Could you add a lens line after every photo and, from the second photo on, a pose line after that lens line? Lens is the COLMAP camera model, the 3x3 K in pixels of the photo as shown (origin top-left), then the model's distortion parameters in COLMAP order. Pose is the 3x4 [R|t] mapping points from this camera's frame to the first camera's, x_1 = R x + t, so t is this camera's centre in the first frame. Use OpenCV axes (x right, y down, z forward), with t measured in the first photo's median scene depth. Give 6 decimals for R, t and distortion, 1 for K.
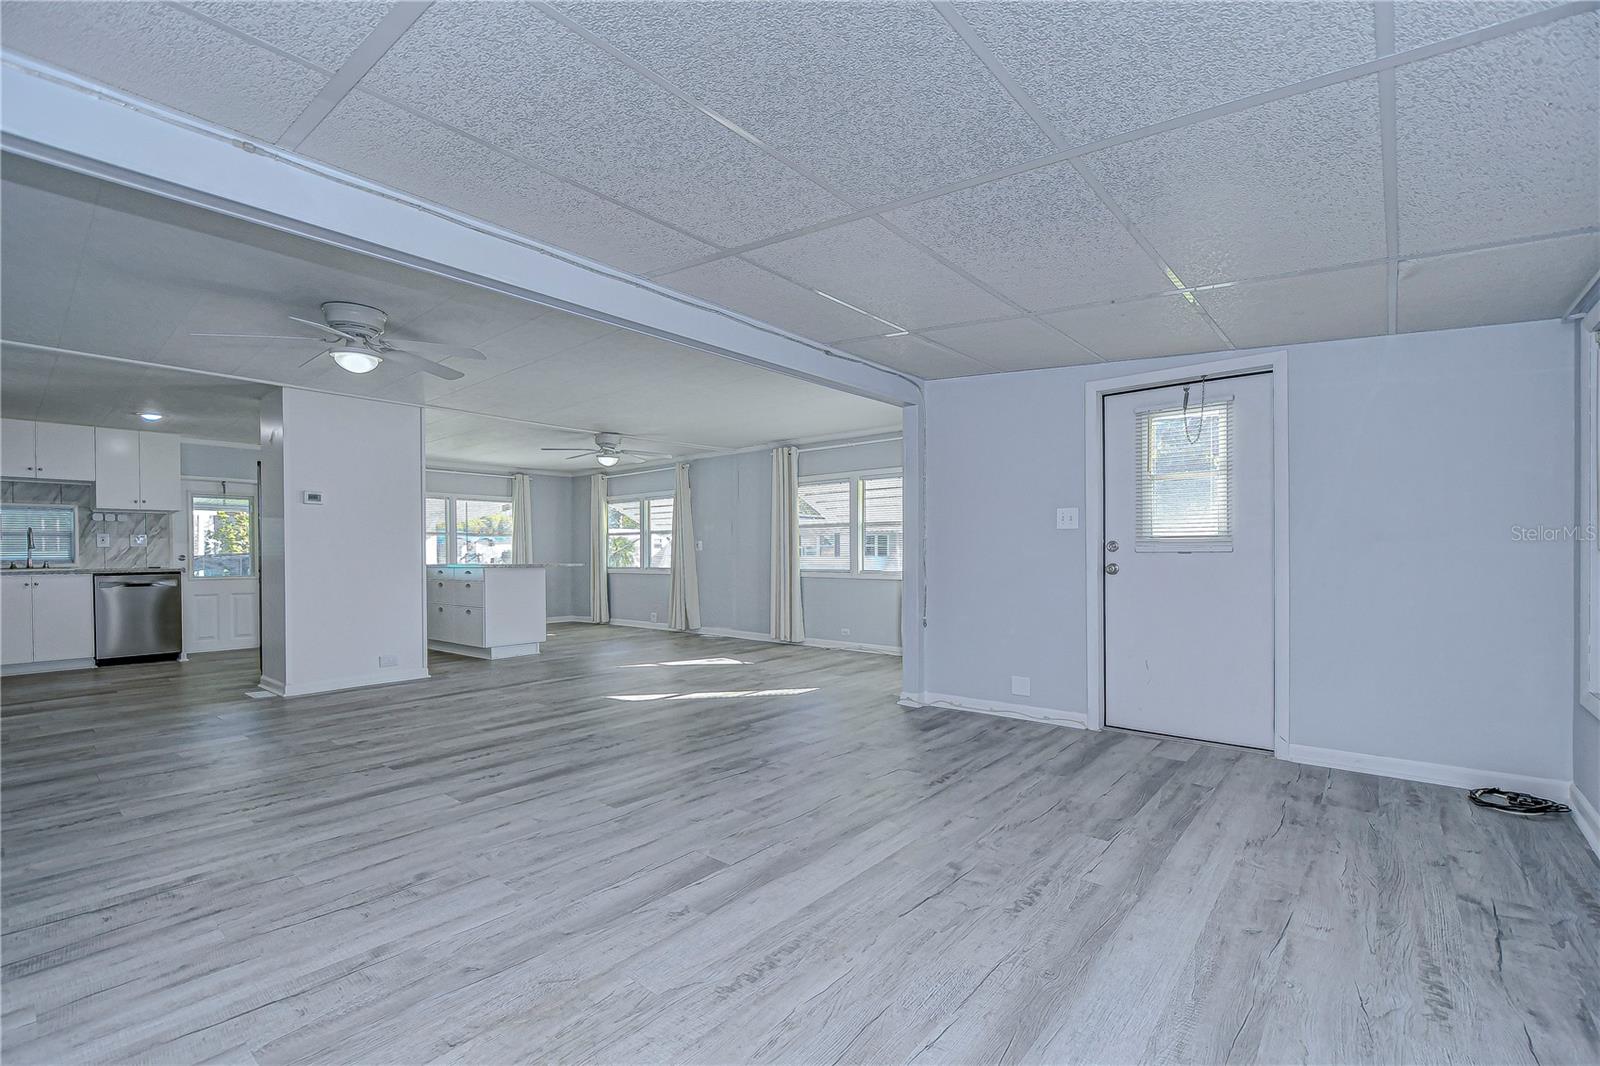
lens RADIAL K [[699.0, 0, 798.0], [0, 699.0, 560.0], [0, 0, 1]] dist [0.010036, -0.010131]
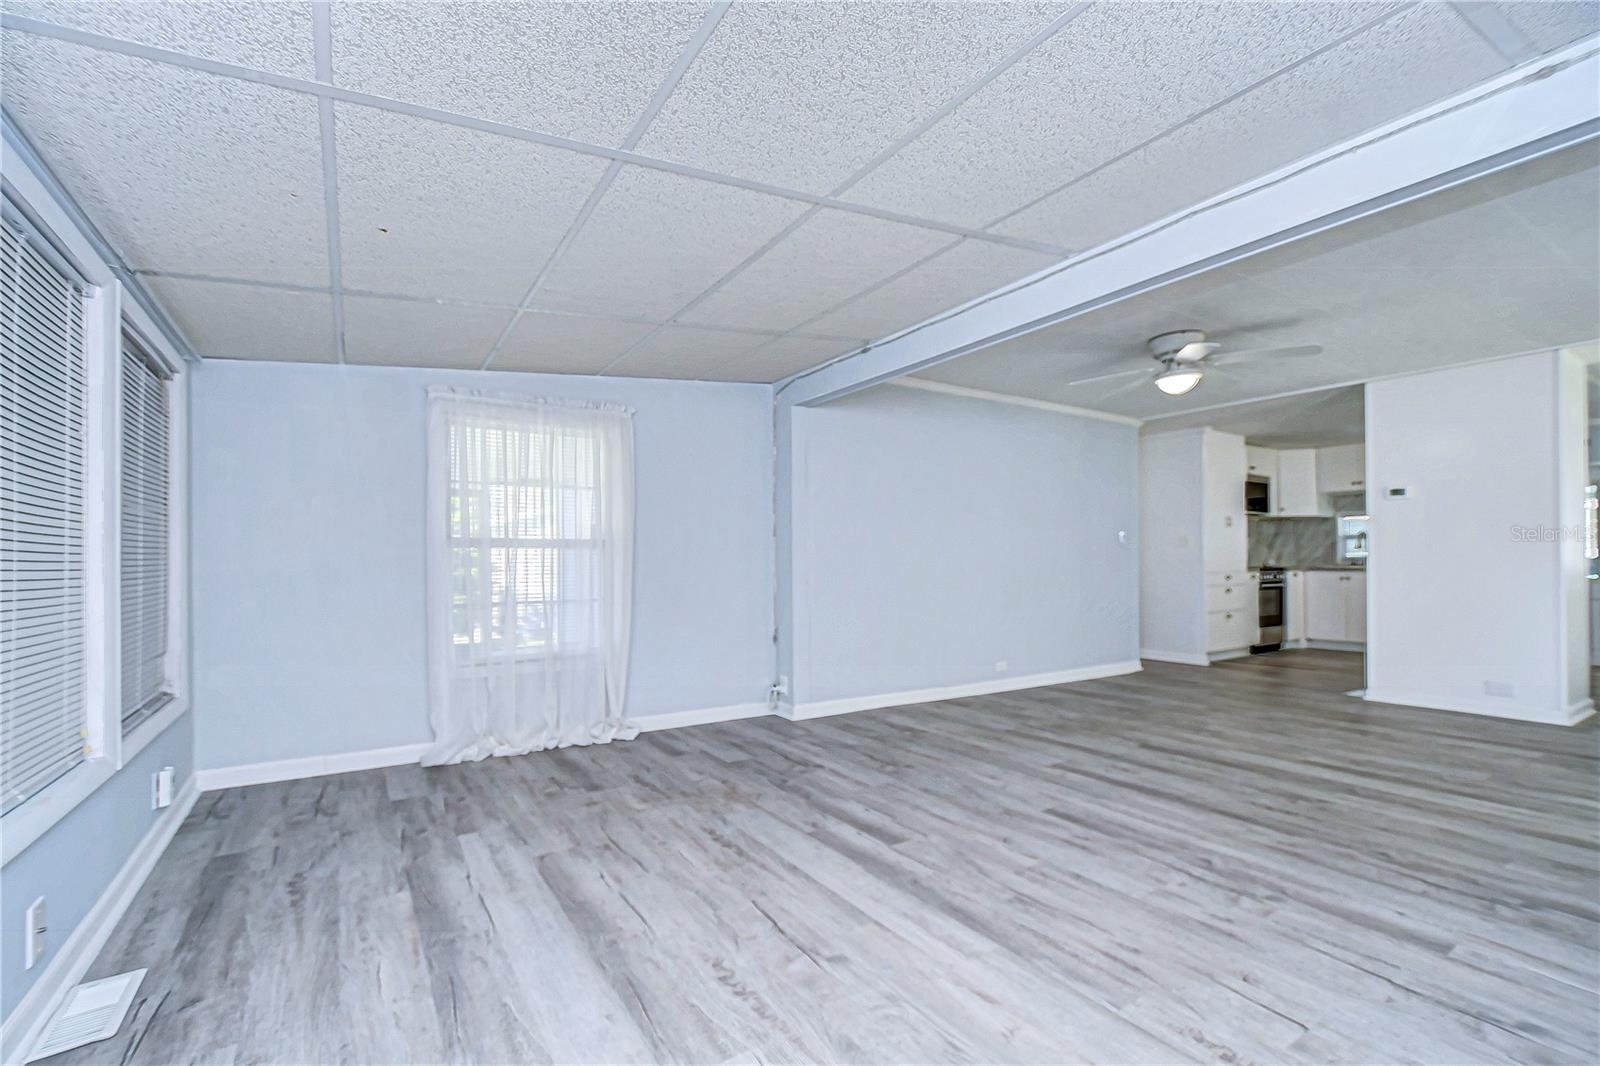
lens RADIAL K [[699.0, 0, 798.0], [0, 699.0, 560.0], [0, 0, 1]] dist [0.010036, -0.010131]
pose [[-0.289473, 0.005254, -0.957172, 0.338956], [0.000449, 0.999986, 0.005354, -0.004021], [0.957186, 0.001120, -0.289471, 0.408647]]
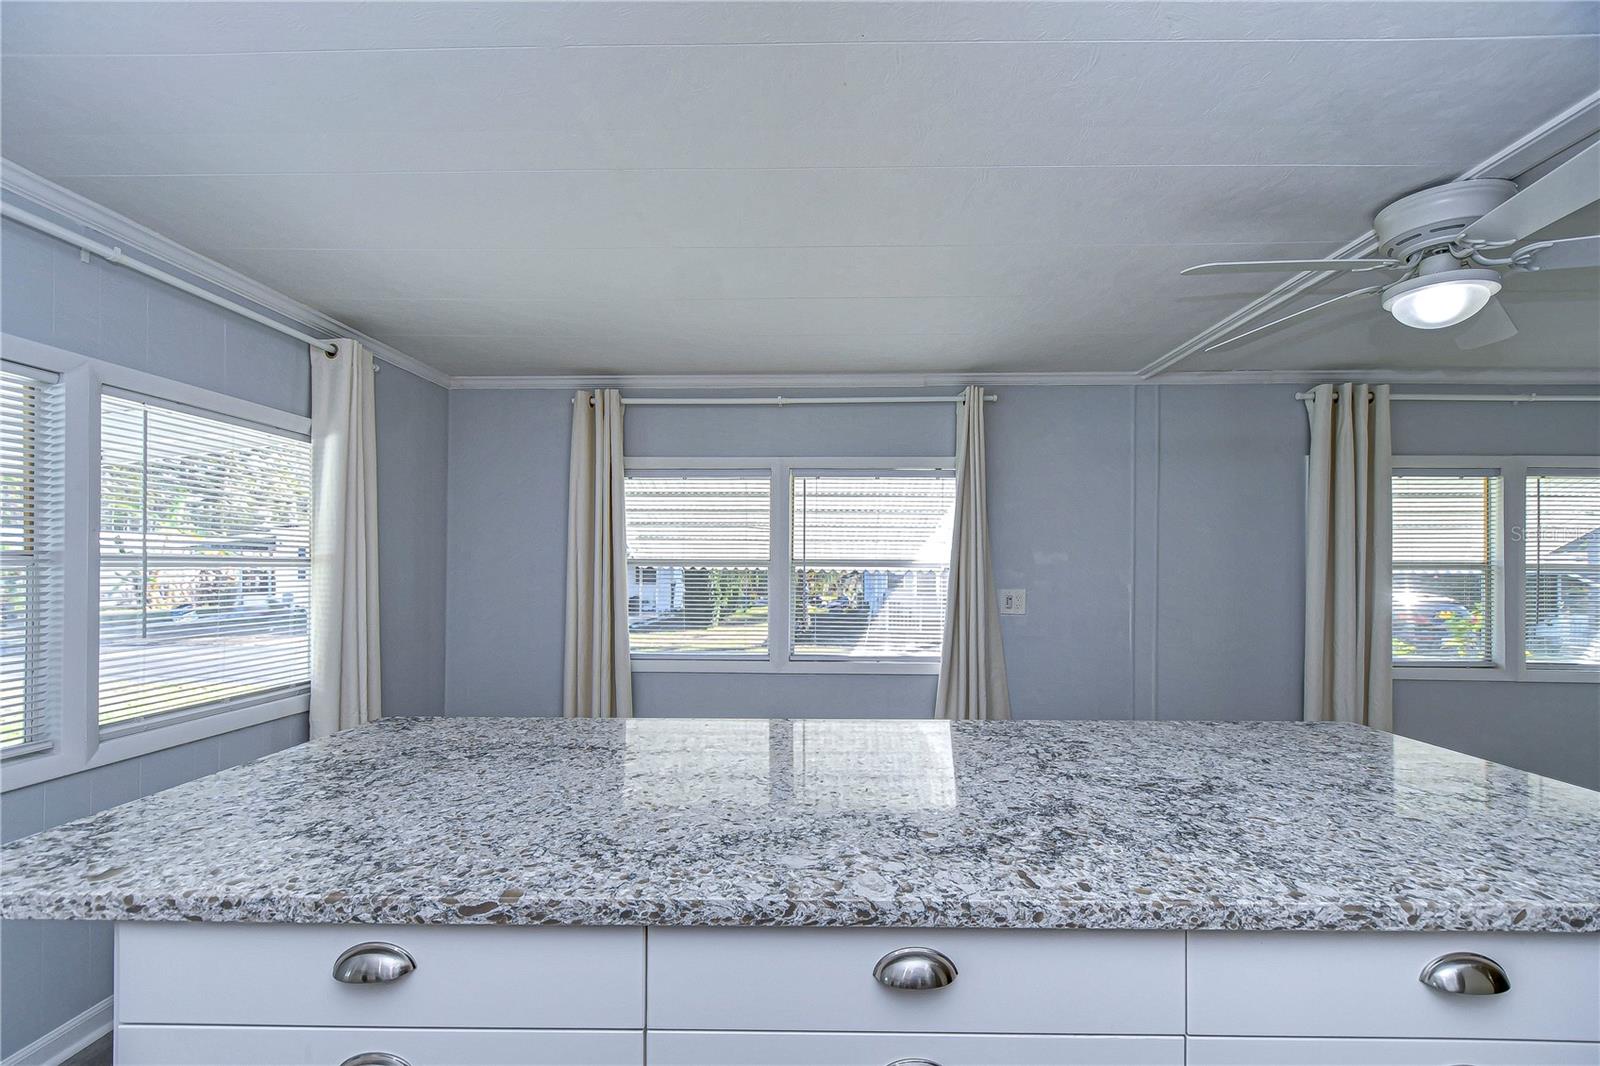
lens RADIAL K [[714.7, 0, 802.0], [0, 714.7, 568.7], [0, 0, 1]] dist [-0.002632, -0.000342]
pose [[0.780287, 0.009830, 0.625344, -0.663538], [-0.005103, 0.999943, -0.009351, -0.048524], [-0.625400, 0.004105, 0.780293, 1.036266]]
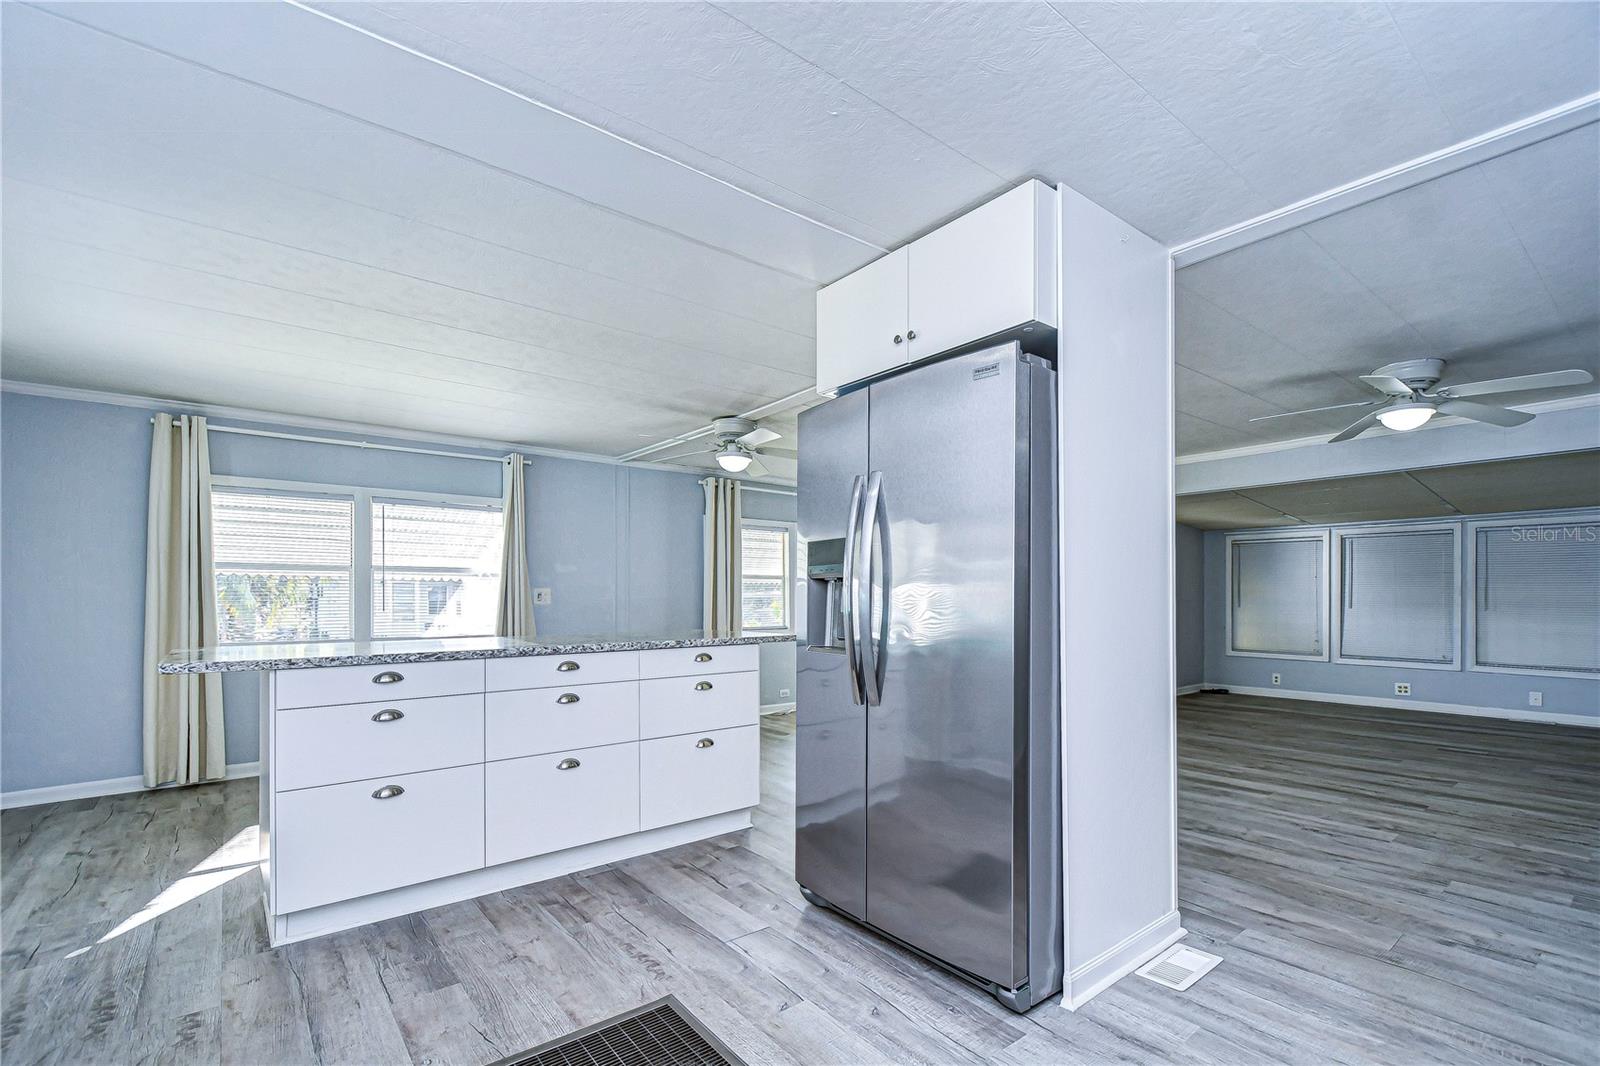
lens RADIAL K [[715.3, 0, 804.6], [0, 715.3, 591.9], [0, 0, 1]] dist [0.000535, -0.000898]
pose [[0.187852, 0.016261, 0.982063, -0.967573], [0.007665, 0.999808, -0.018021, -0.016357], [-0.982167, 0.010913, 0.187692, 0.899335]]
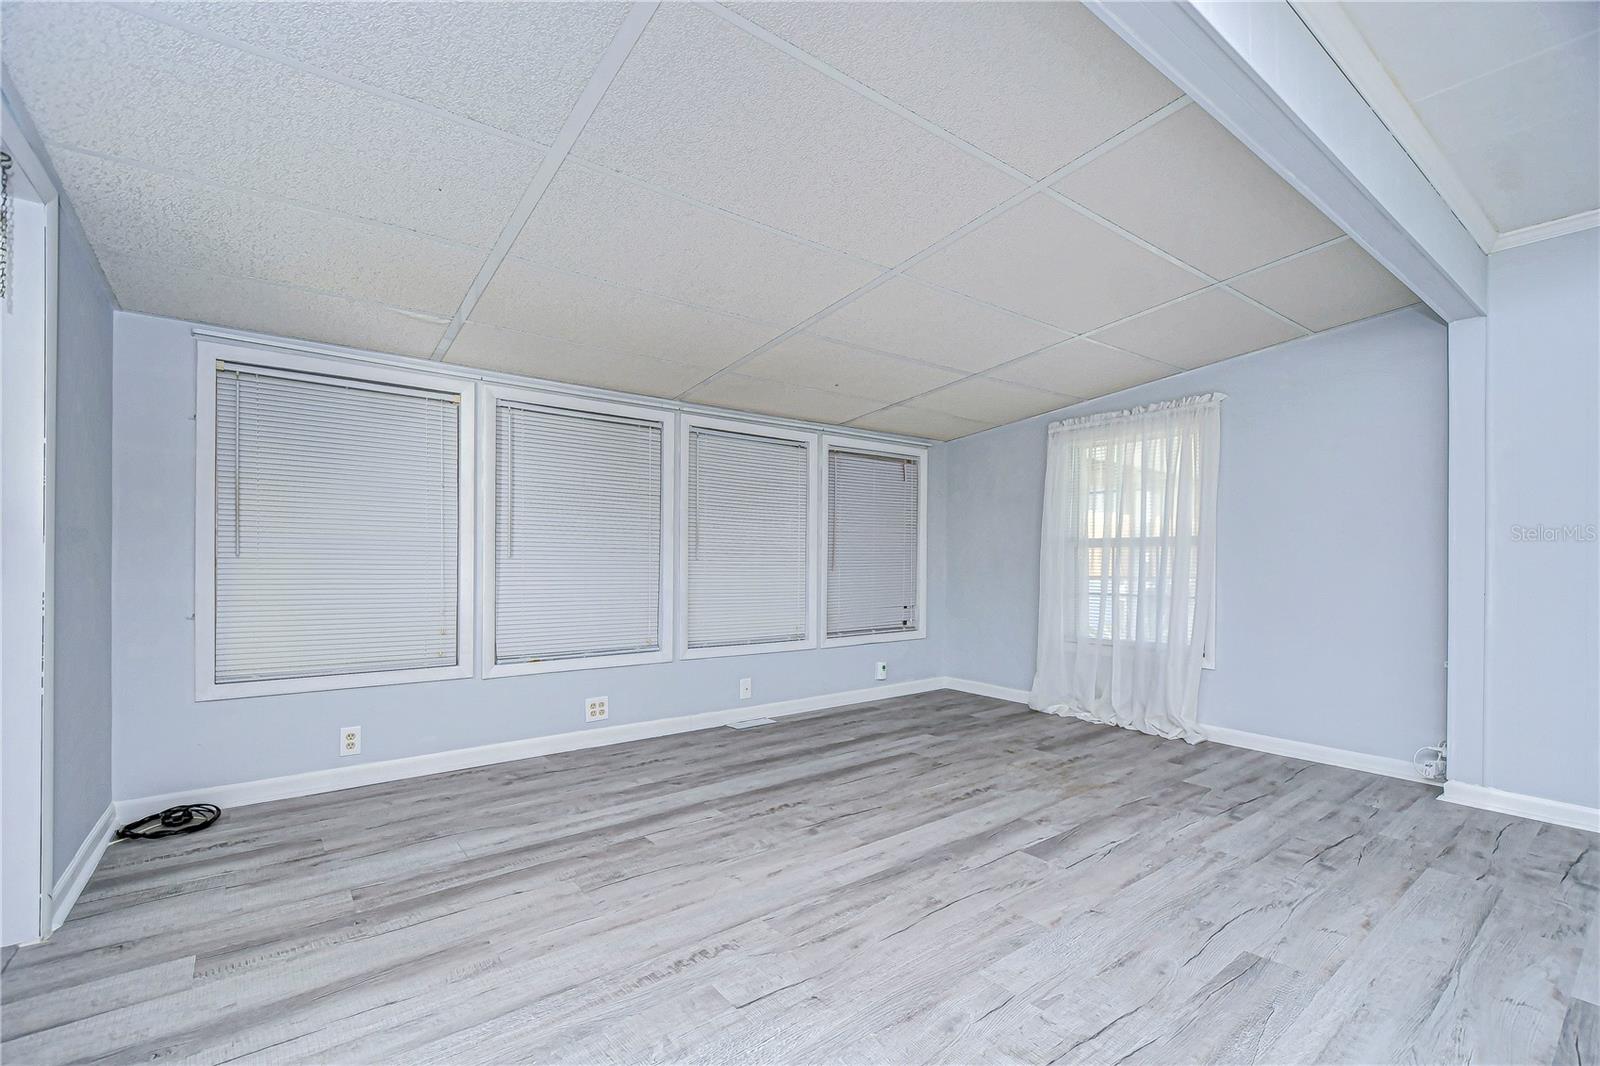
lens RADIAL K [[699.2, 0, 799.6], [0, 699.2, 558.8], [0, 0, 1]] dist [0.009482, -0.007601]
pose [[-0.977775, 0.004372, 0.209610, 0.001264], [0.005678, 0.999968, 0.005627, -0.004712], [-0.209579, 0.006692, -0.977769, 0.731078]]
